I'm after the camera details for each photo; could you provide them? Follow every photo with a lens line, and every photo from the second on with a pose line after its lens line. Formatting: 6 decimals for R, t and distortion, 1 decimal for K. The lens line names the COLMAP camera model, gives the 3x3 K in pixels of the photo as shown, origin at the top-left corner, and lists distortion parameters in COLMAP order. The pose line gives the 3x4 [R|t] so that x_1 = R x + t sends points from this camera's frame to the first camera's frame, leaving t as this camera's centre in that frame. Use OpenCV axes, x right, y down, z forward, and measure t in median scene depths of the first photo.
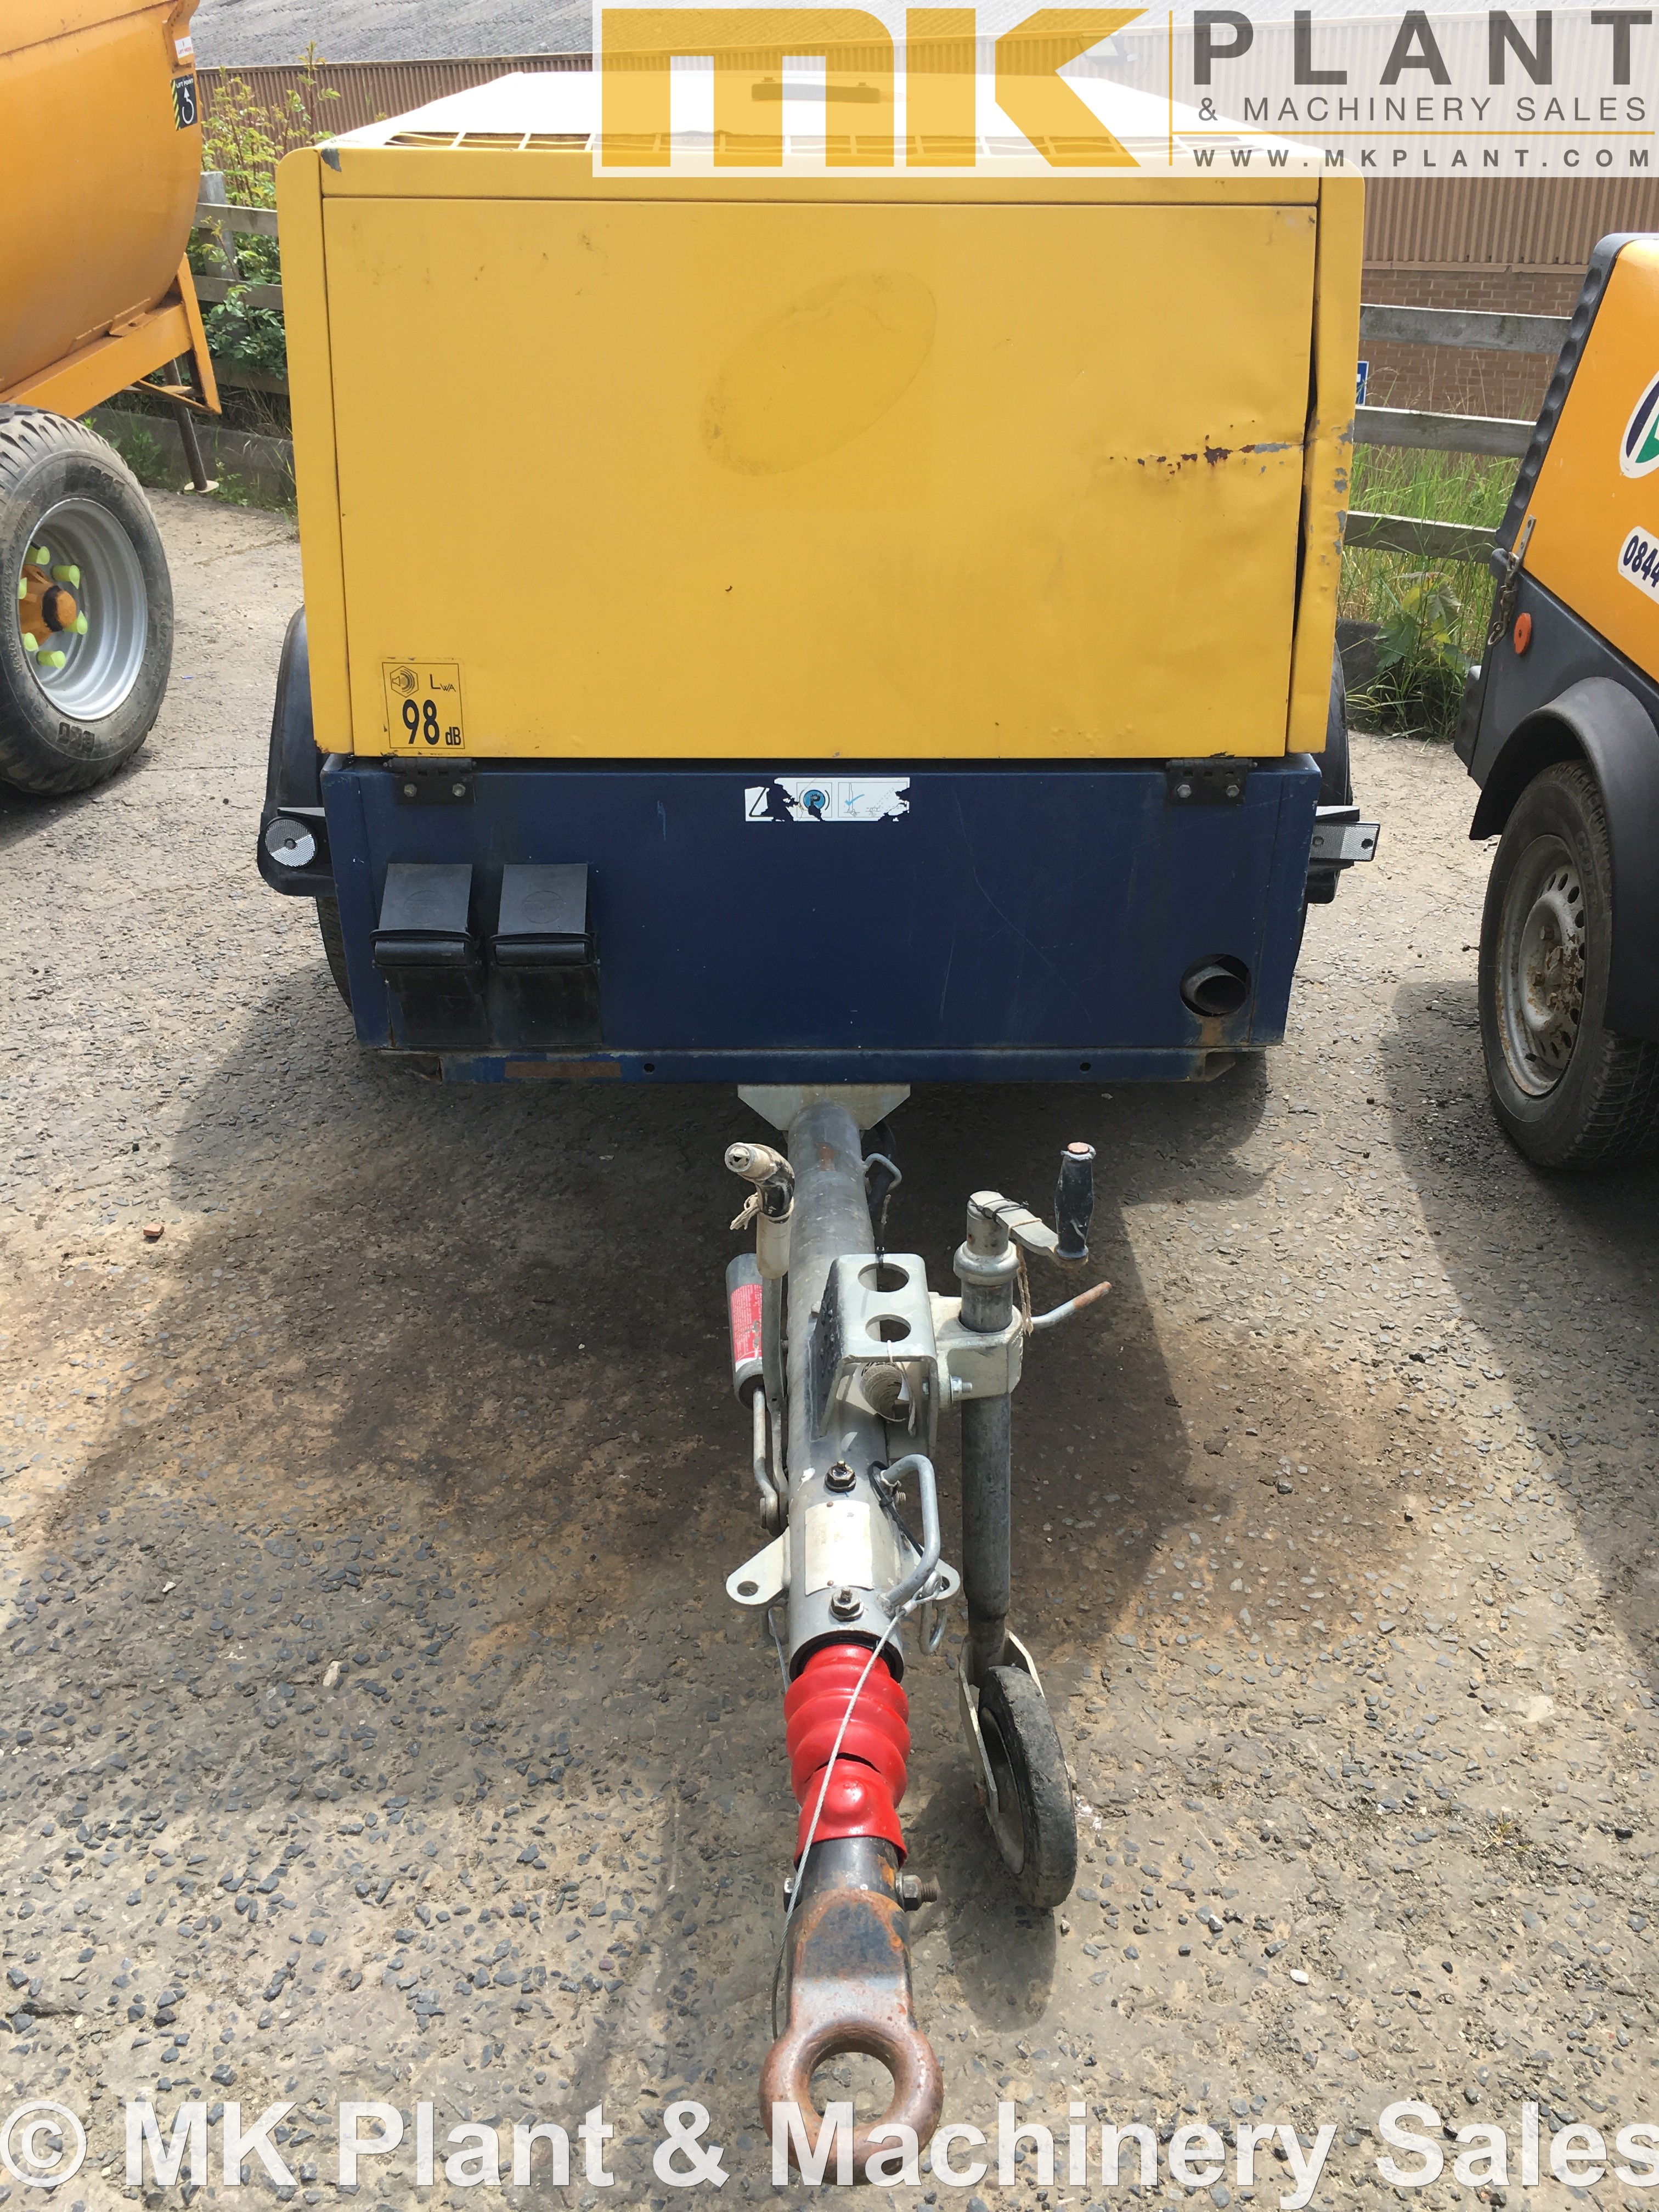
lens RADIAL K [[1902.9, 0, 830.2], [0, 1902.9, 1110.9], [0, 0, 1]] dist [0.047533, -0.037732]
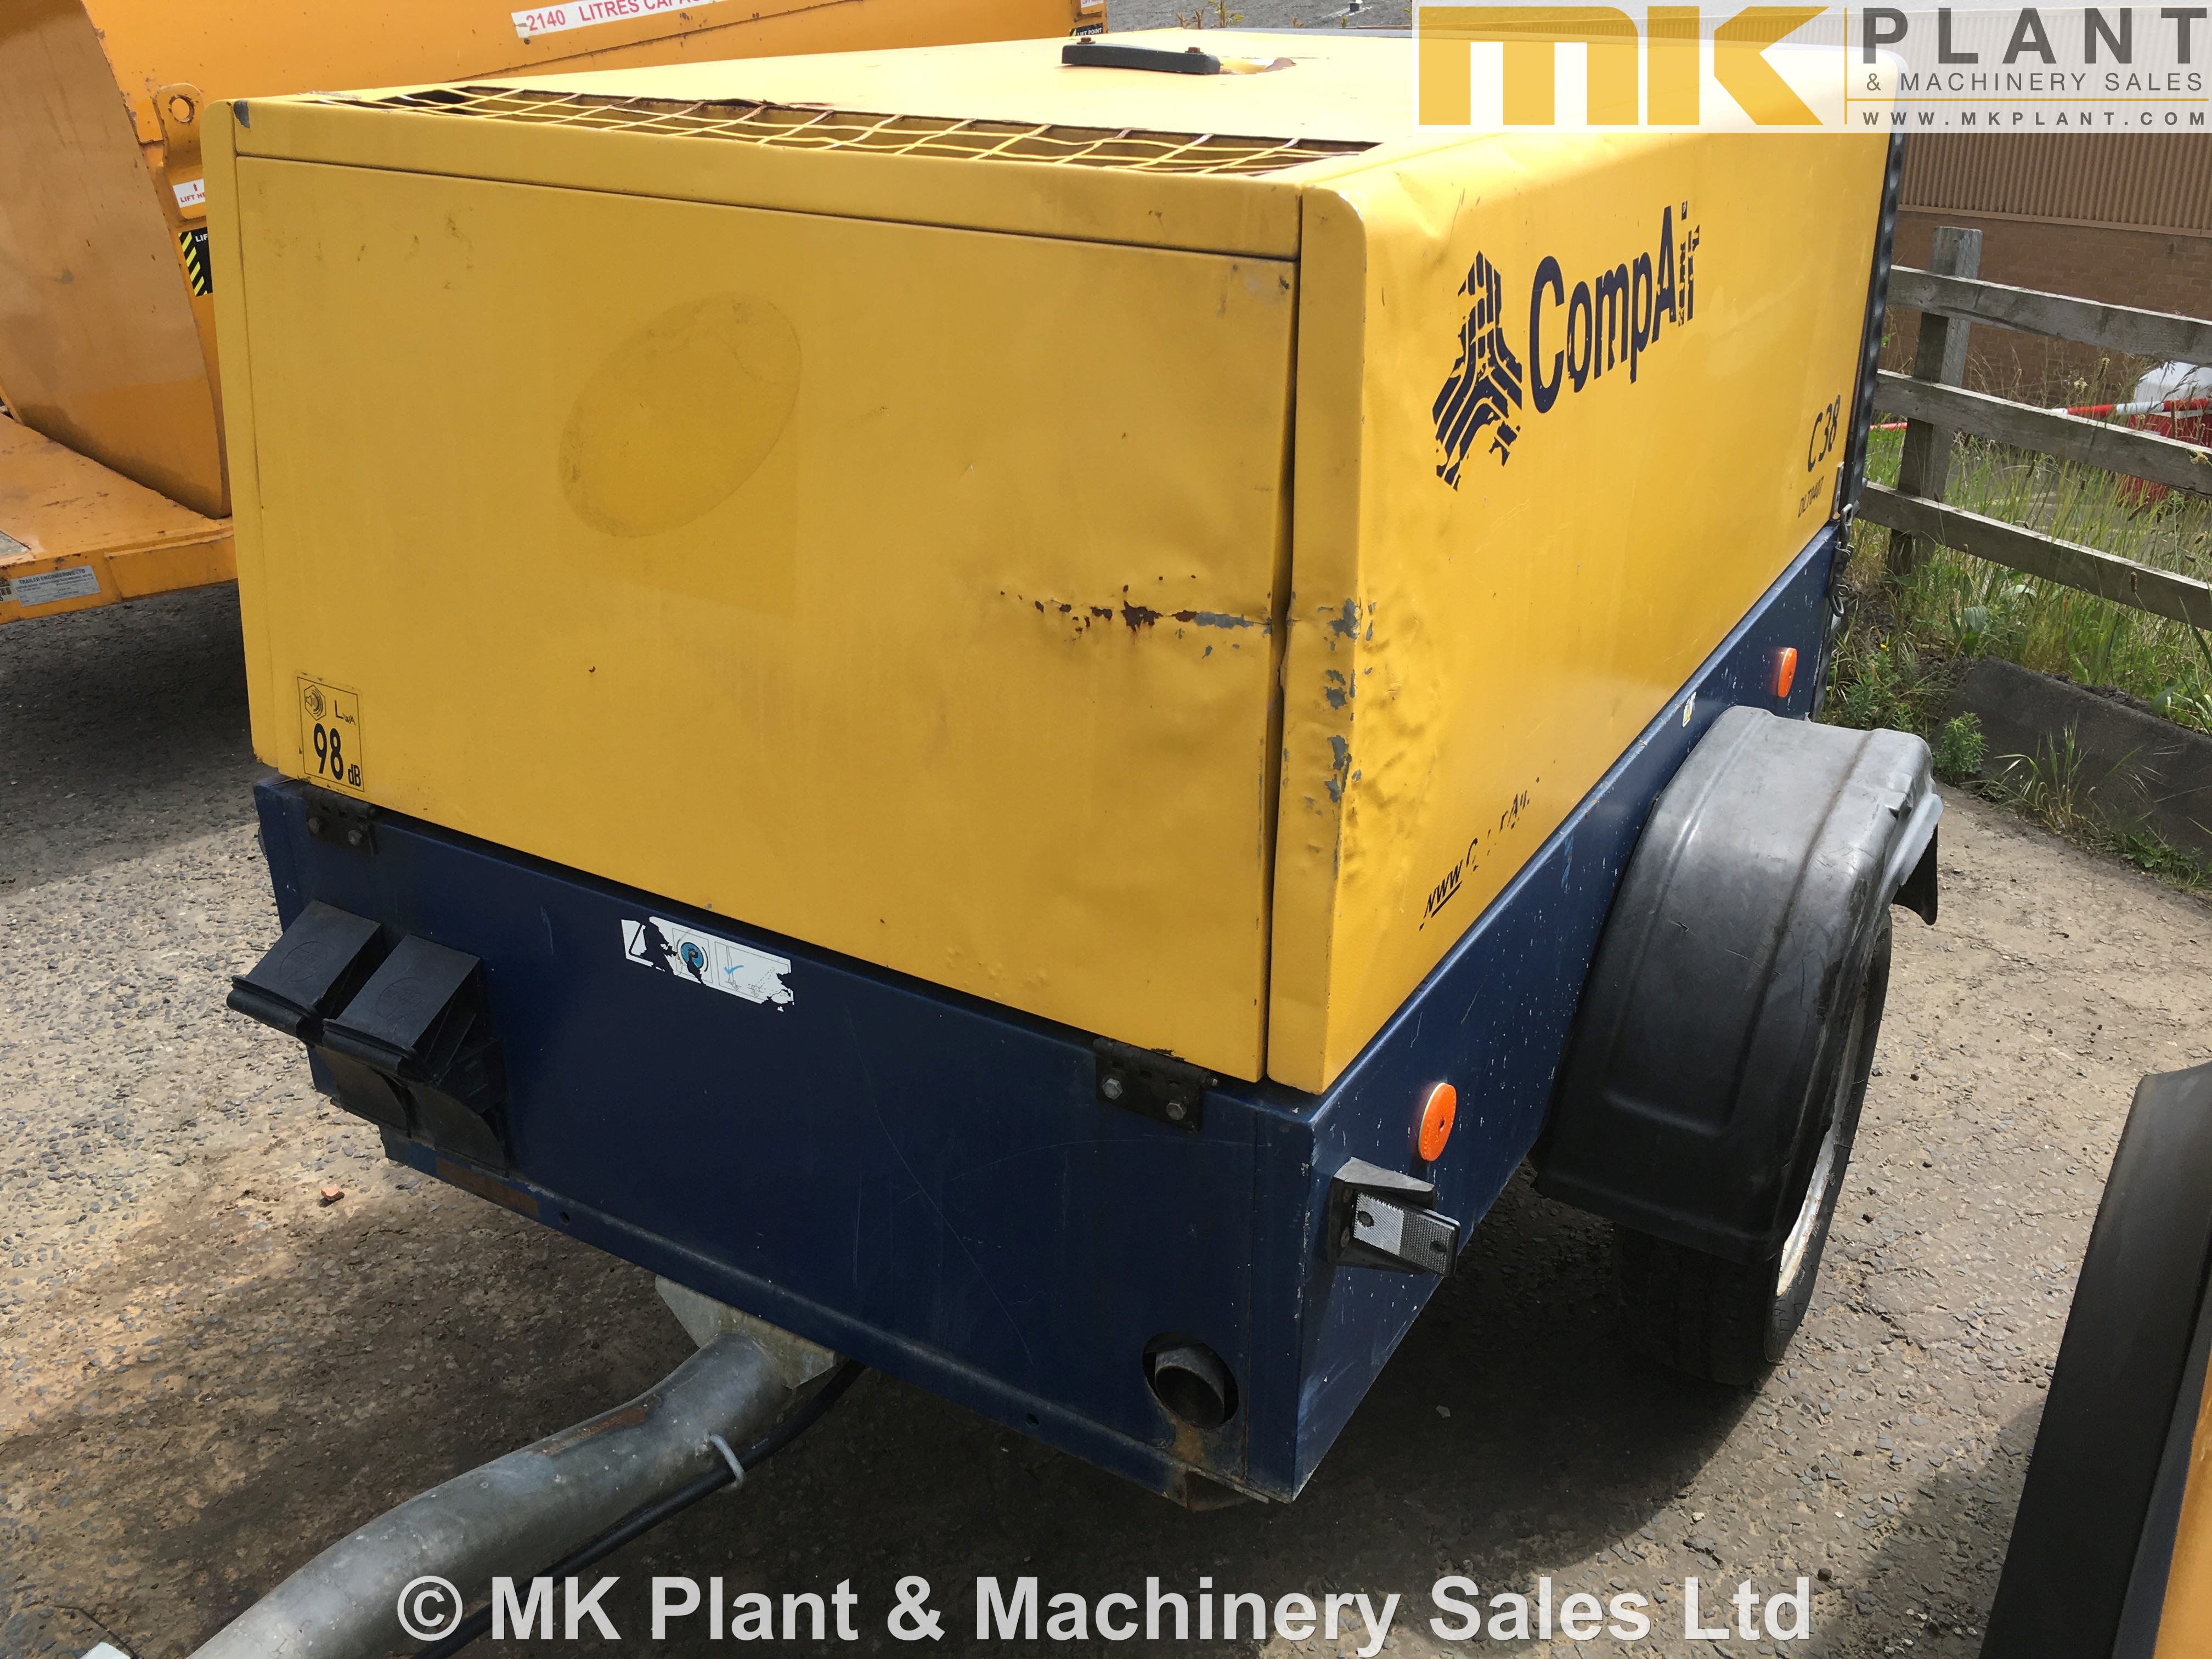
lens RADIAL K [[1902.9, 0, 1107.8], [0, 1902.9, 833.8], [0, 0, 1]] dist [0.047533, -0.037732]
pose [[0.846548, 0.226018, -0.481947, 0.487741], [-0.270546, 0.962411, -0.023878, -0.240072], [0.458434, 0.150603, 0.875875, 0.422395]]
